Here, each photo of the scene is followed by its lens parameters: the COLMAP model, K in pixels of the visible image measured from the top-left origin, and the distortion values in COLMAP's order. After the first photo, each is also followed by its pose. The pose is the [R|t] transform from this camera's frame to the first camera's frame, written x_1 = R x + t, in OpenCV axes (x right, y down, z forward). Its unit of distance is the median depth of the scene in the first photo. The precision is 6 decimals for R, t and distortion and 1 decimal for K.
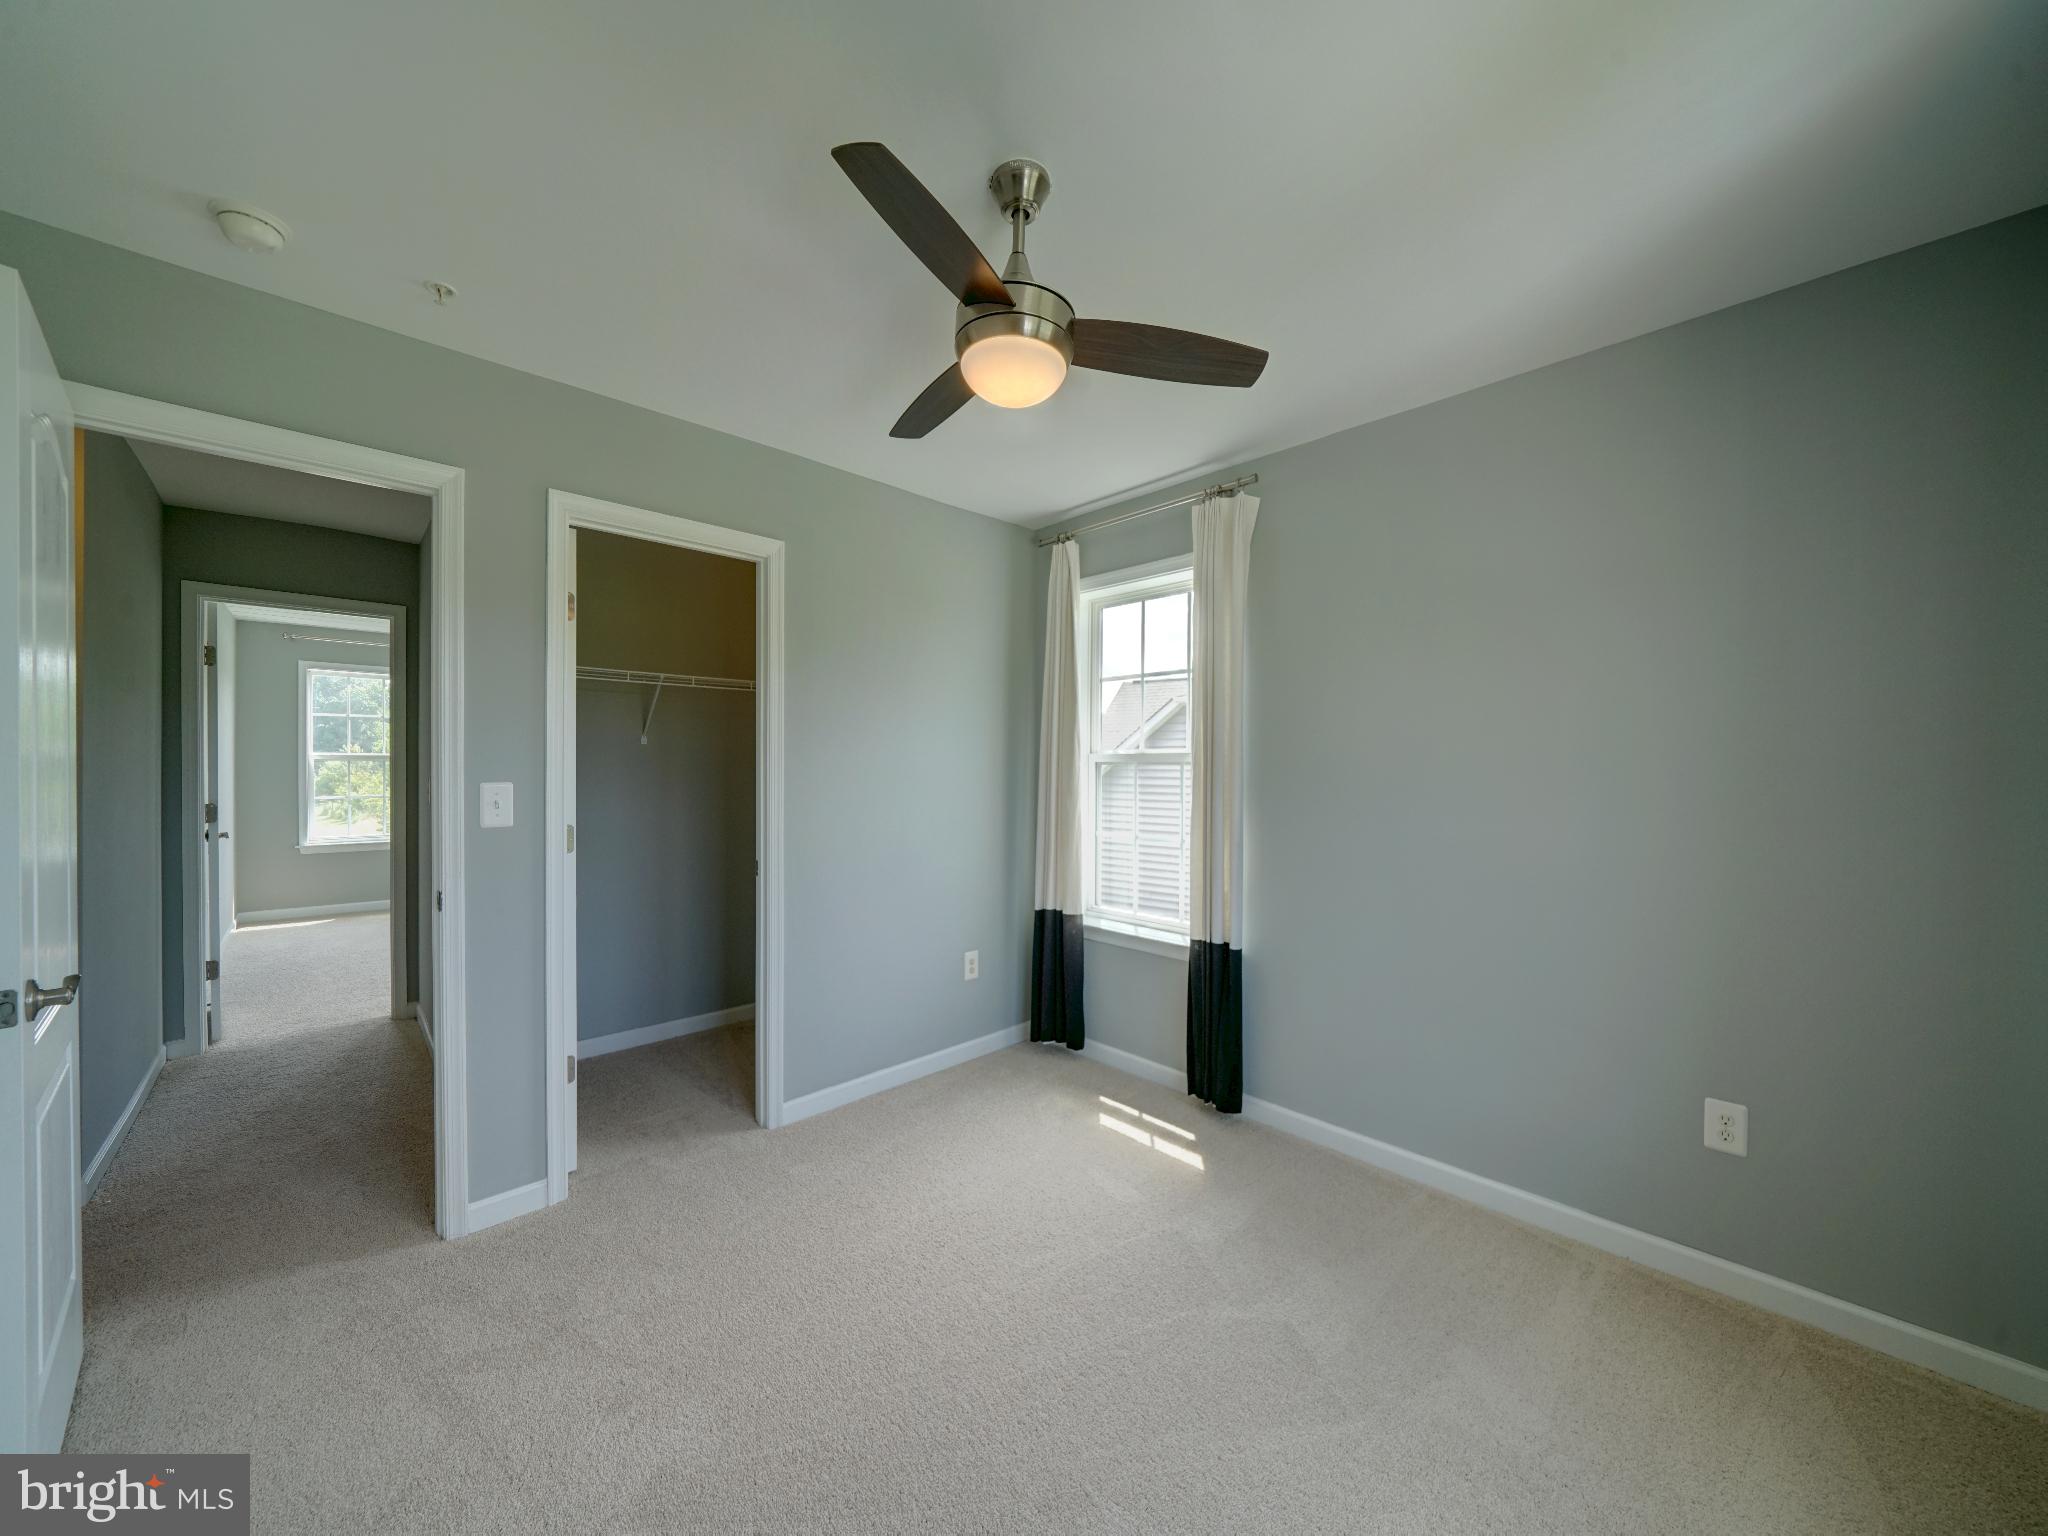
lens RADIAL K [[757.4, 0, 1016.3], [0, 757.4, 774.7], [0, 0, 1]] dist [-0.013097, 0.000040]
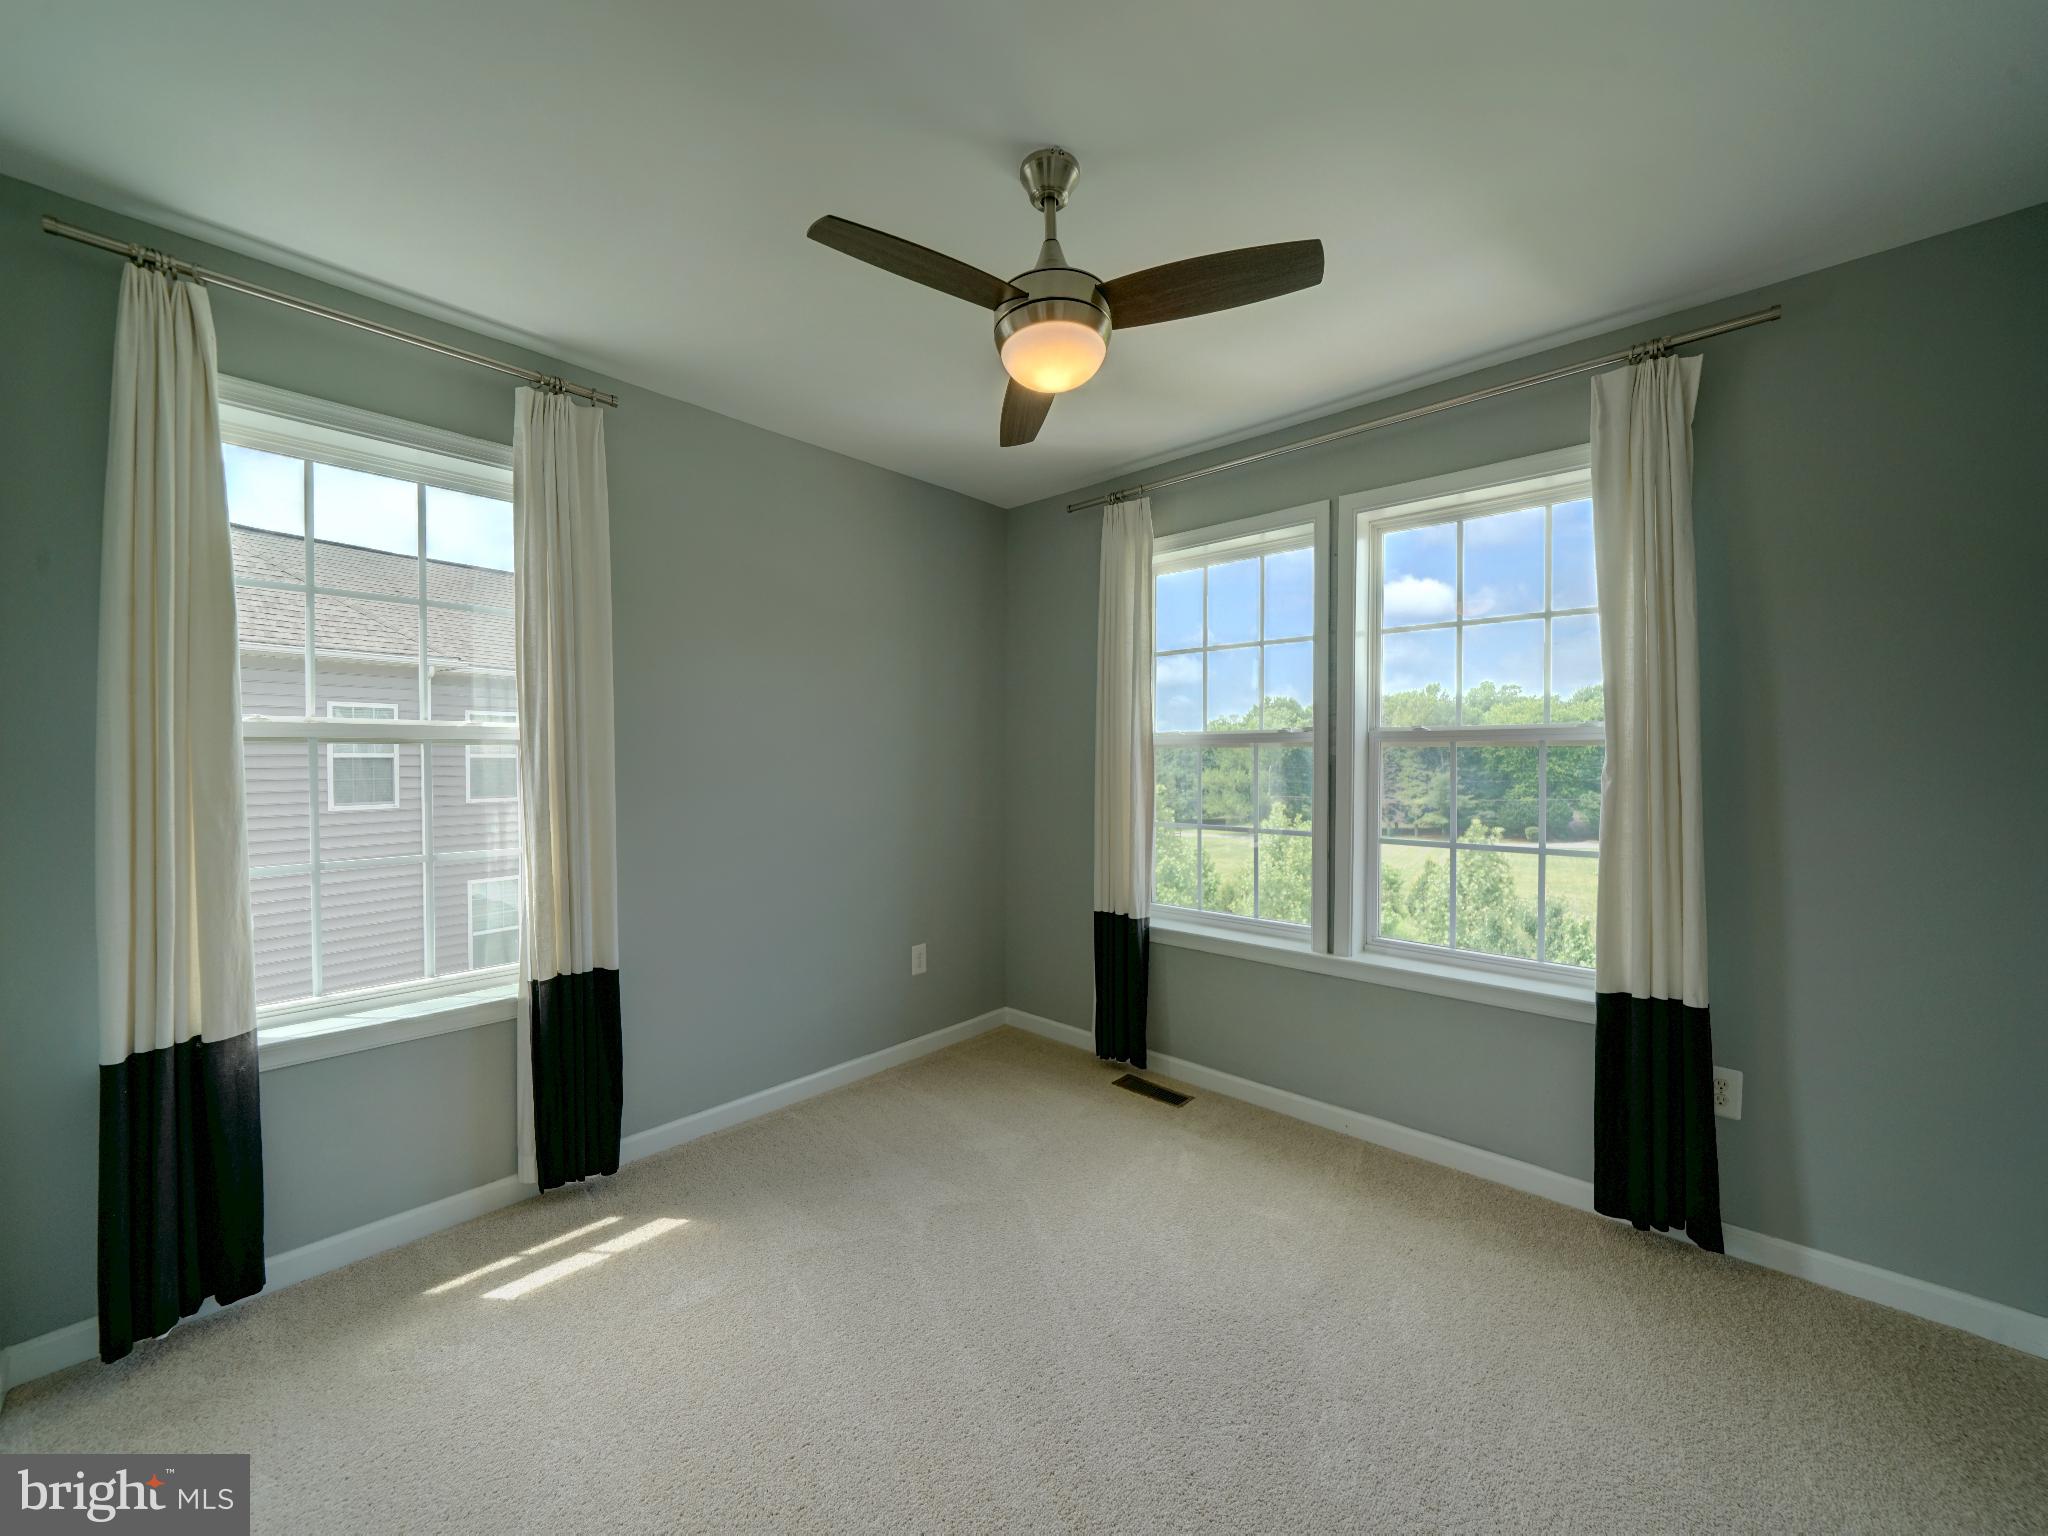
lens RADIAL K [[758.6, 0, 1024.8], [0, 758.6, 772.8], [0, 0, 1]] dist [-0.013528, 0.000047]
pose [[-0.092331, -0.014957, 0.995616, -0.543171], [0.009006, 0.999834, 0.015855, 0.005982], [-0.995688, 0.010430, -0.092181, 0.598571]]
